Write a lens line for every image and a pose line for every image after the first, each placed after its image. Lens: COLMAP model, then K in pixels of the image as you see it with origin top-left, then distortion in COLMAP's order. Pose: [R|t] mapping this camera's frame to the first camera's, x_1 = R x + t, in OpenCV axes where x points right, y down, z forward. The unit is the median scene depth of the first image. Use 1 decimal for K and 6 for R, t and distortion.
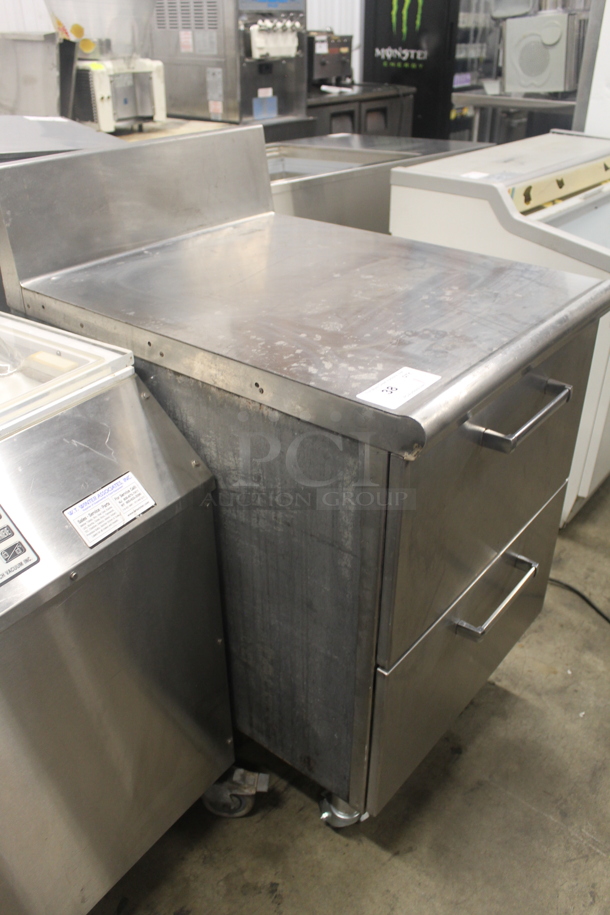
lens RADIAL K [[766.9, 0, 309.5], [0, 766.9, 458.3], [0, 0, 1]] dist [-0.207322, 0.153491]
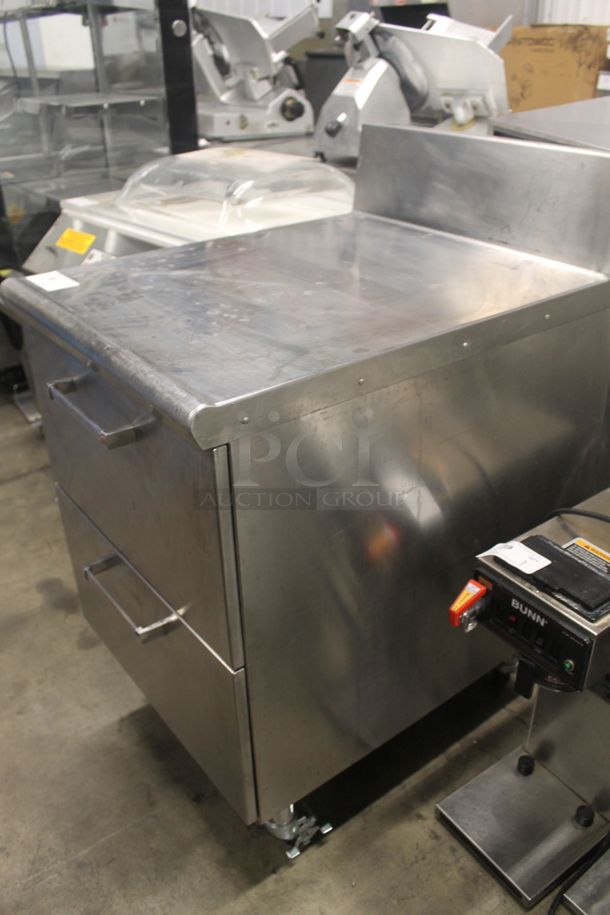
lens RADIAL K [[766.9, 0, 309.5], [0, 766.9, 458.3], [0, 0, 1]] dist [-0.207322, 0.153491]
pose [[-0.242136, 0.482142, -0.841967, 0.846579], [-0.482512, 0.693033, 0.535619, -0.533534], [0.841756, 0.535951, 0.064831, 0.949877]]
